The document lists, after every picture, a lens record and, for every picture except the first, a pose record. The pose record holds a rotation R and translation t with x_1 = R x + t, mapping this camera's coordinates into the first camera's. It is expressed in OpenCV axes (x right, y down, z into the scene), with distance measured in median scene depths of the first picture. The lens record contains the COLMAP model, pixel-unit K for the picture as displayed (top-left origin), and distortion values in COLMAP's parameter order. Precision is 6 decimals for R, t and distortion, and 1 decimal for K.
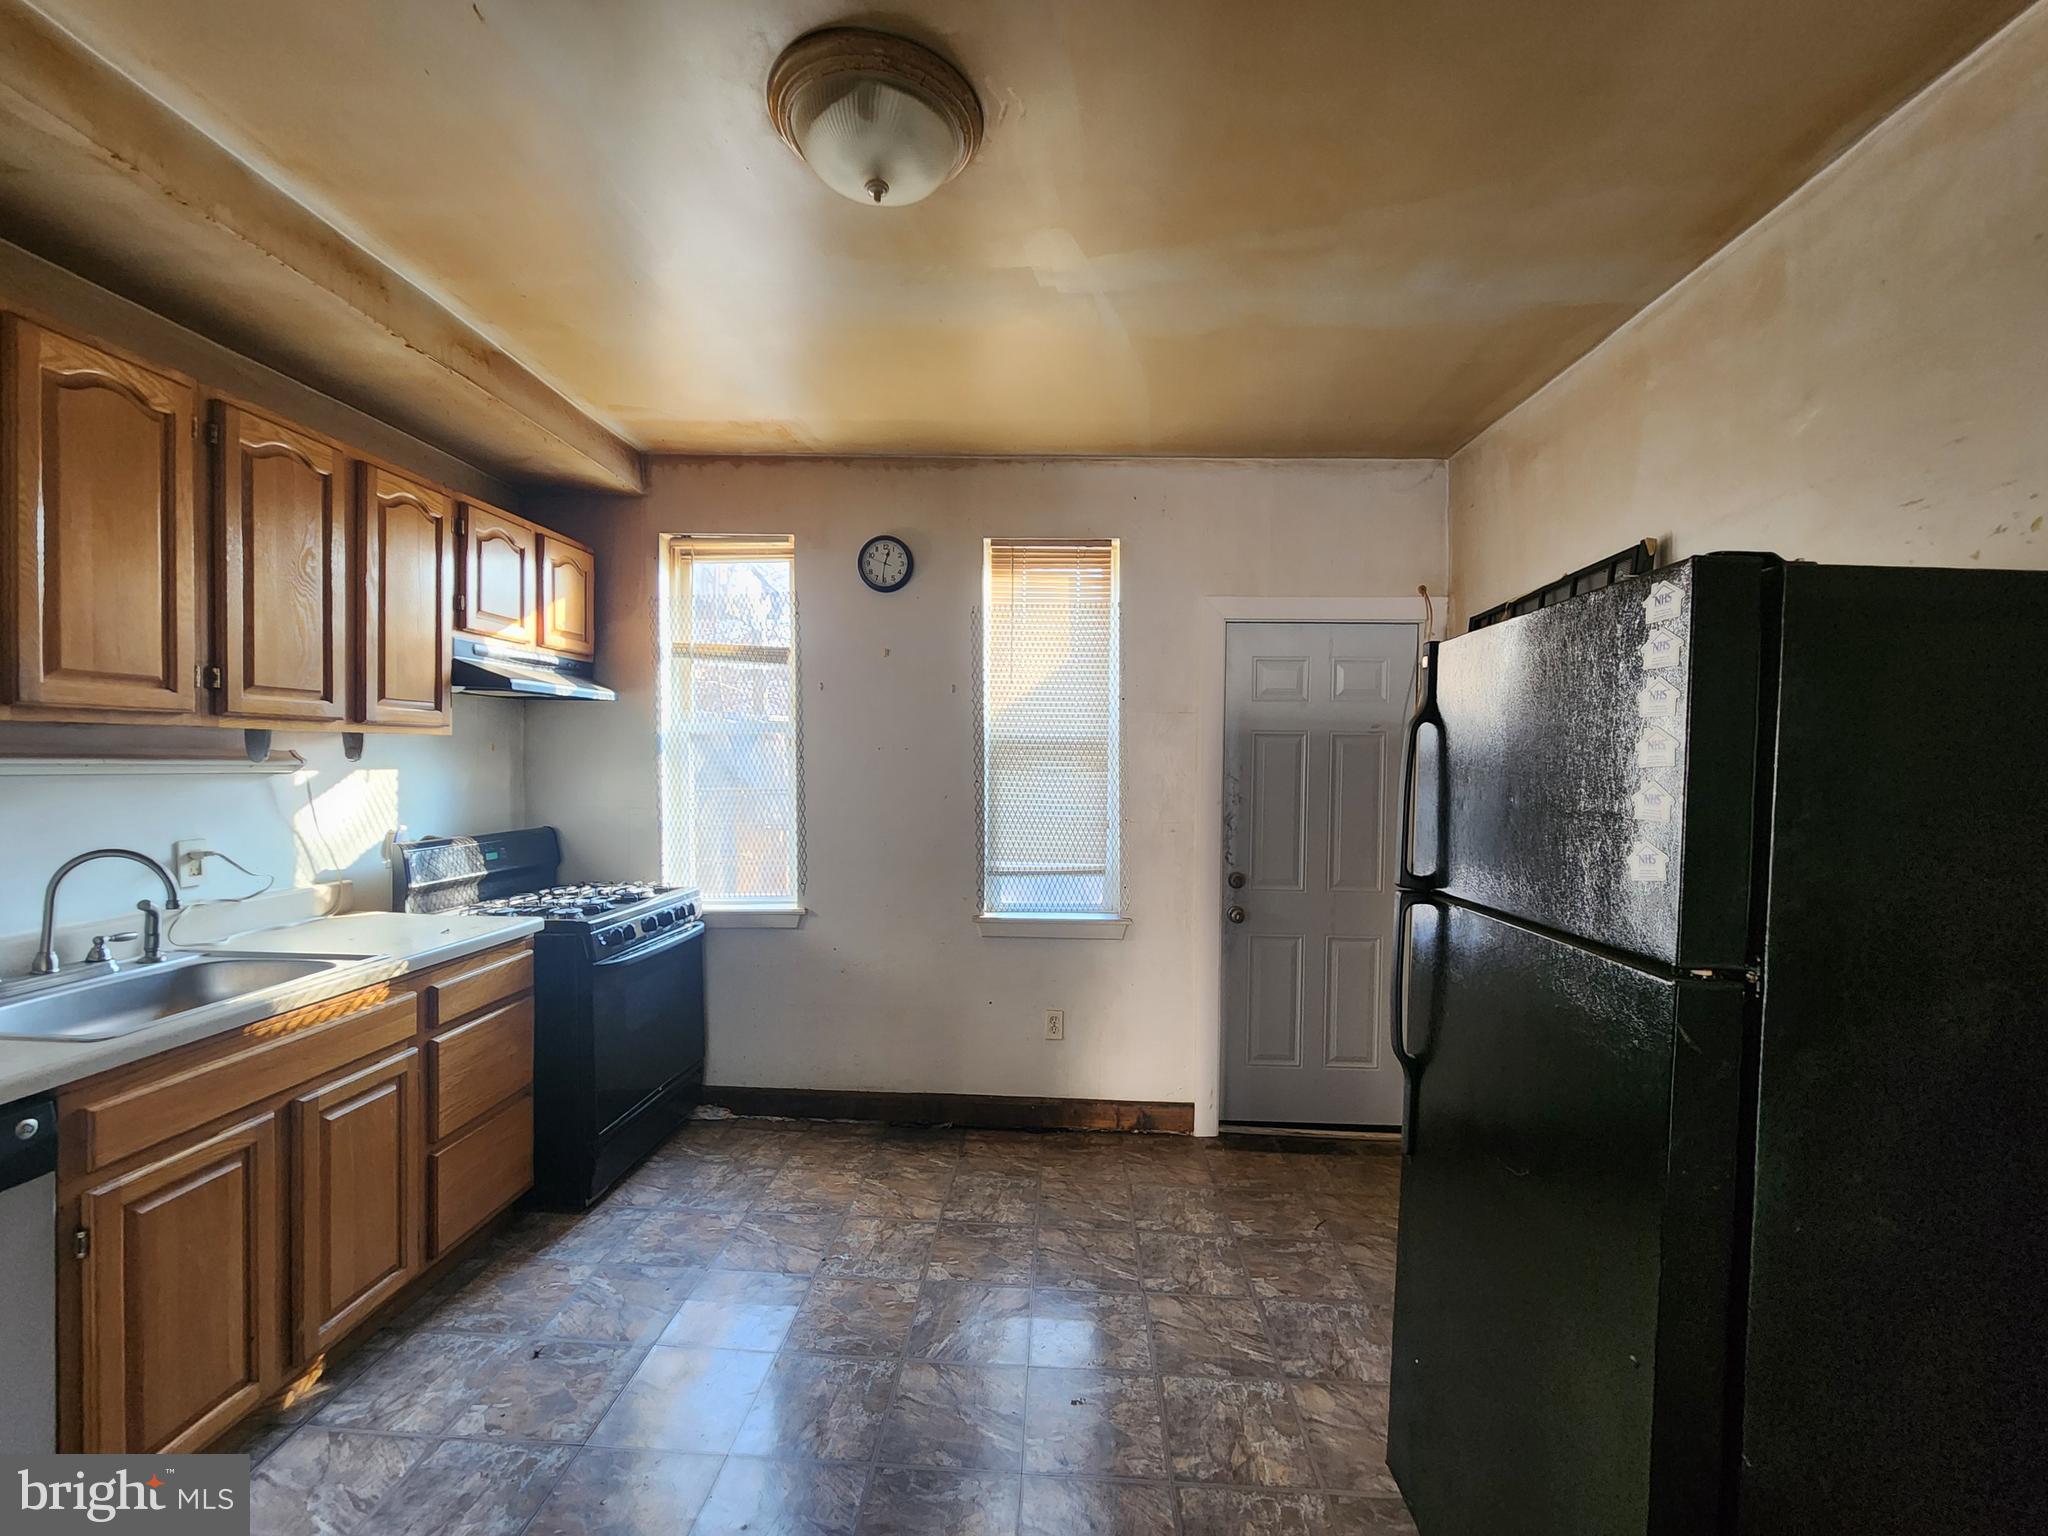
lens RADIAL K [[836.7, 0, 1064.1], [0, 836.7, 783.6], [0, 0, 1]] dist [0.000981, -0.000157]
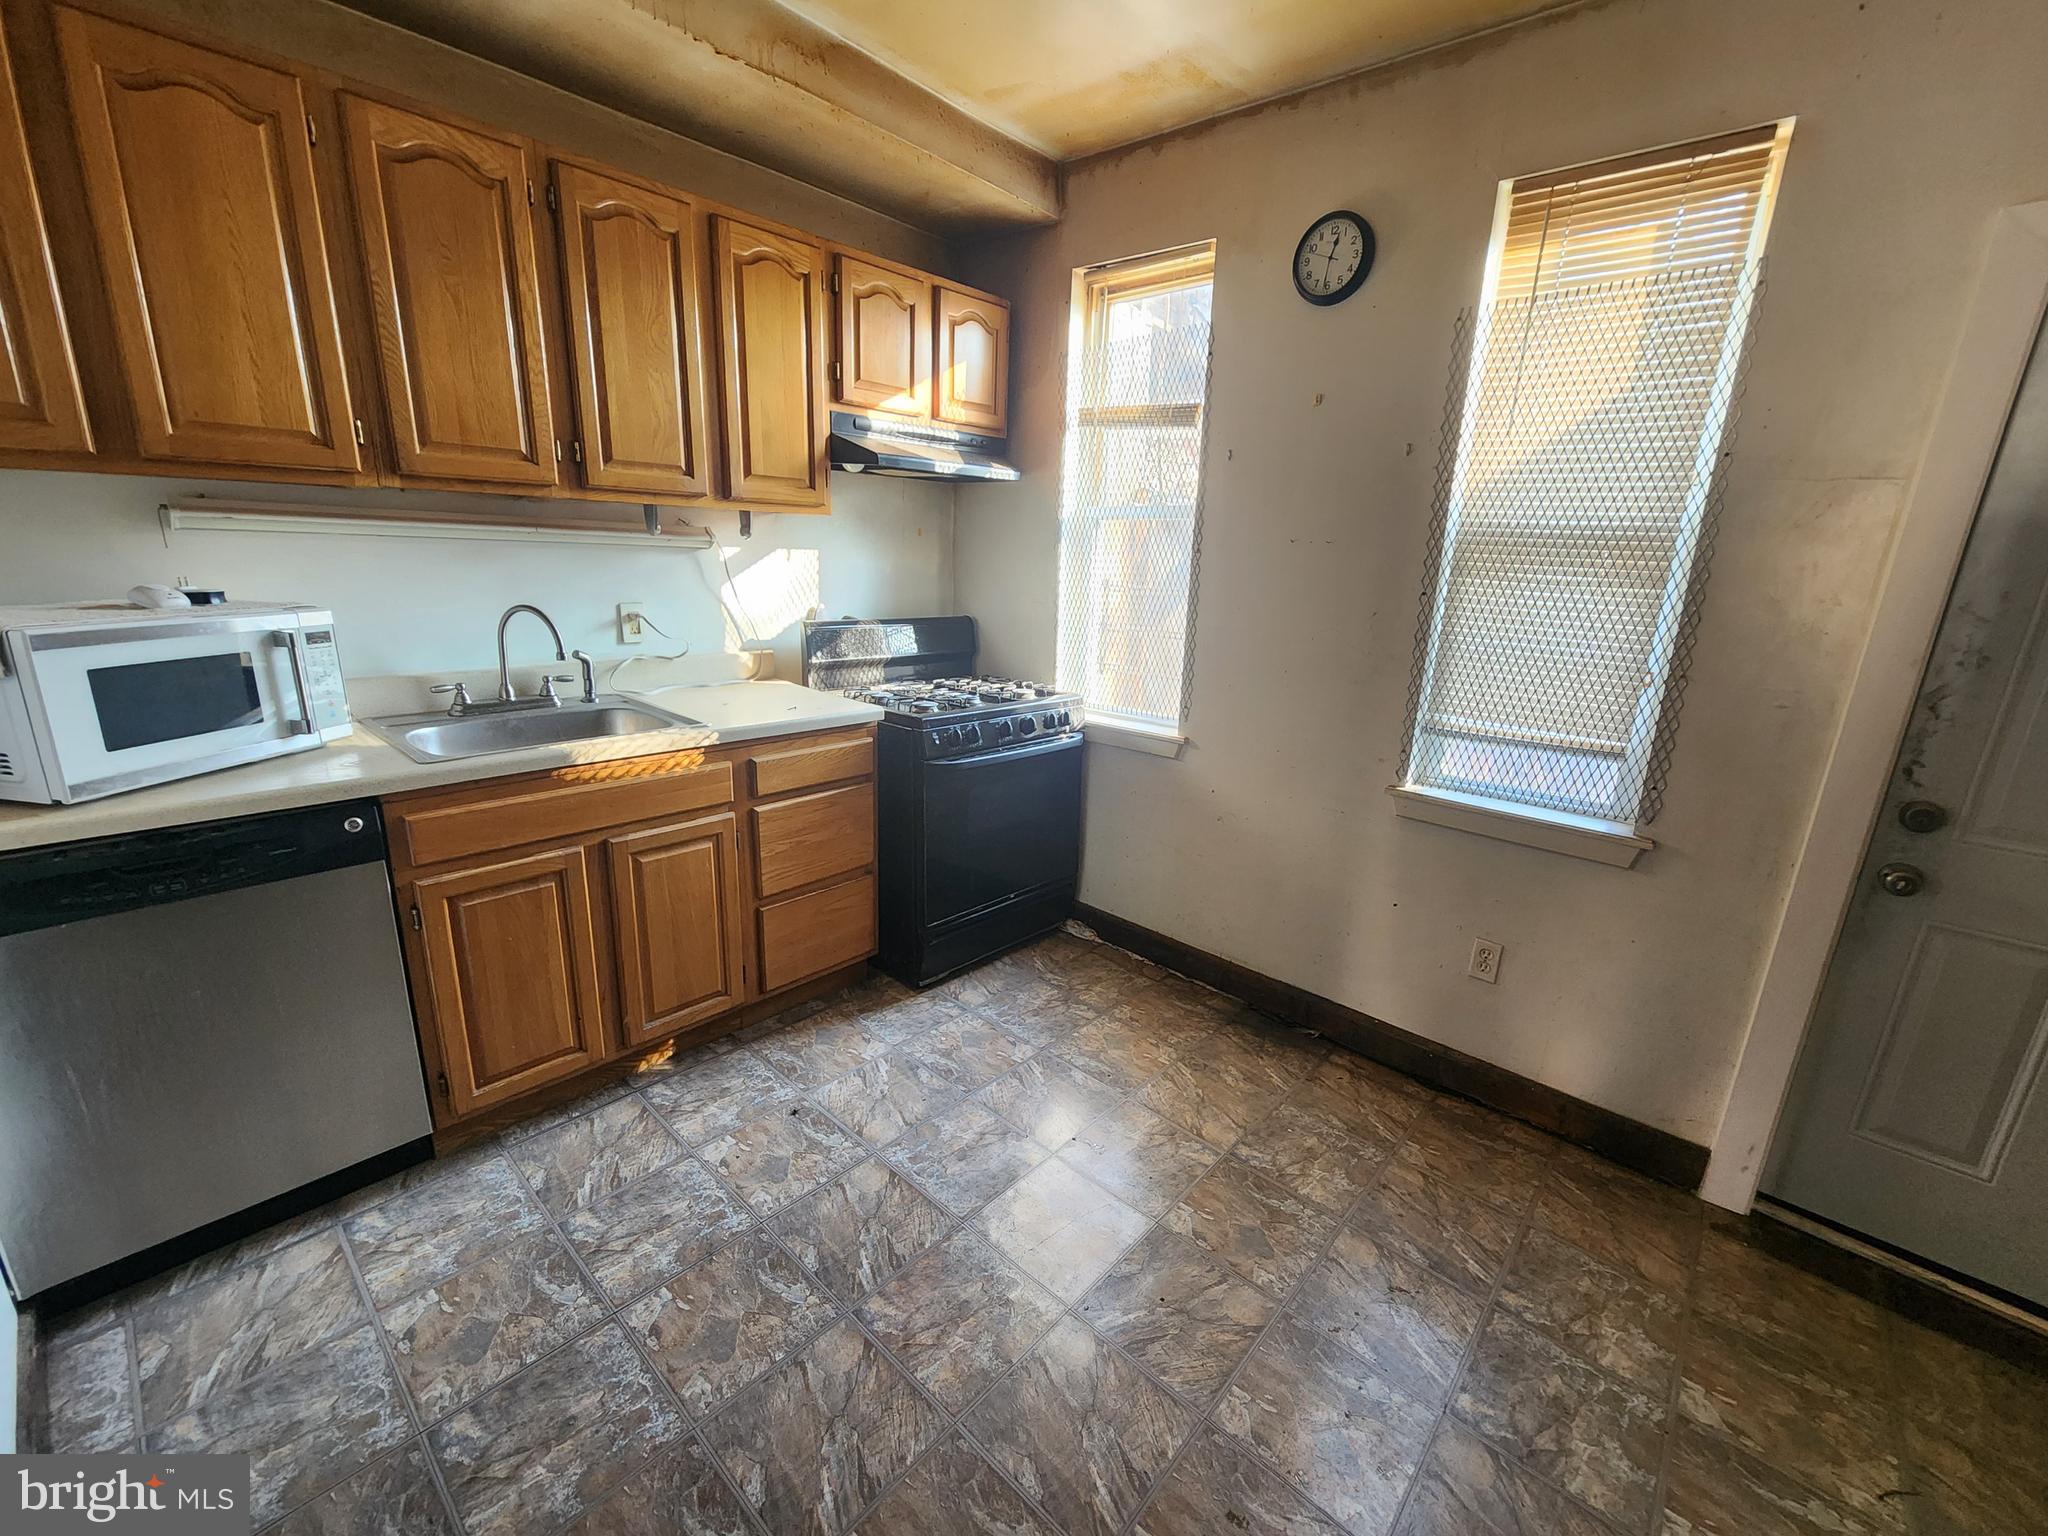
lens RADIAL K [[836.7, 0, 1064.1], [0, 836.7, 783.6], [0, 0, 1]] dist [0.000981, -0.000157]
pose [[0.760871, 0.195885, -0.618631, 0.166002], [-0.052275, 0.968753, 0.242455, -0.003717], [0.646794, -0.152138, 0.747336, 0.376961]]
